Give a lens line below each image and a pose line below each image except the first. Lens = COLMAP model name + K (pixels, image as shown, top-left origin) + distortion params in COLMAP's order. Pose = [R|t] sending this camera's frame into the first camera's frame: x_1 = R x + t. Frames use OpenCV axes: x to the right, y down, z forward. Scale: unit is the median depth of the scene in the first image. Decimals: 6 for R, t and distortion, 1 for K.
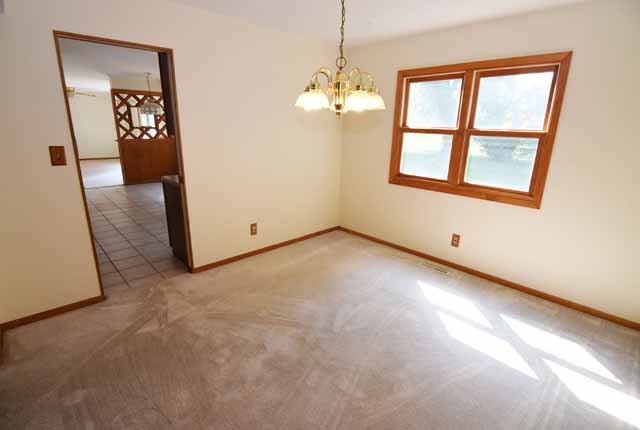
lens RADIAL K [[313.1, 0, 320.0], [0, 313.1, 215.0], [0, 0, 1]] dist [0.000722, -0.014391]
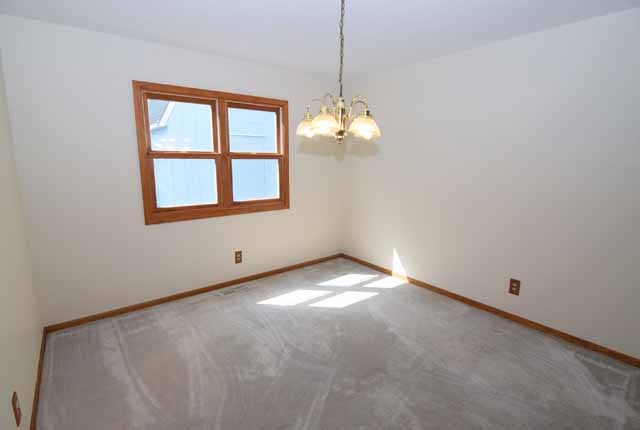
lens RADIAL K [[313.1, 0, 320.0], [0, 313.1, 215.0], [0, 0, 1]] dist [0.000722, -0.014391]
pose [[0.085495, -0.205656, 0.974883, -0.611359], [0.269581, 0.946743, 0.176078, -0.184939], [-0.959175, 0.247756, 0.136383, 0.628607]]
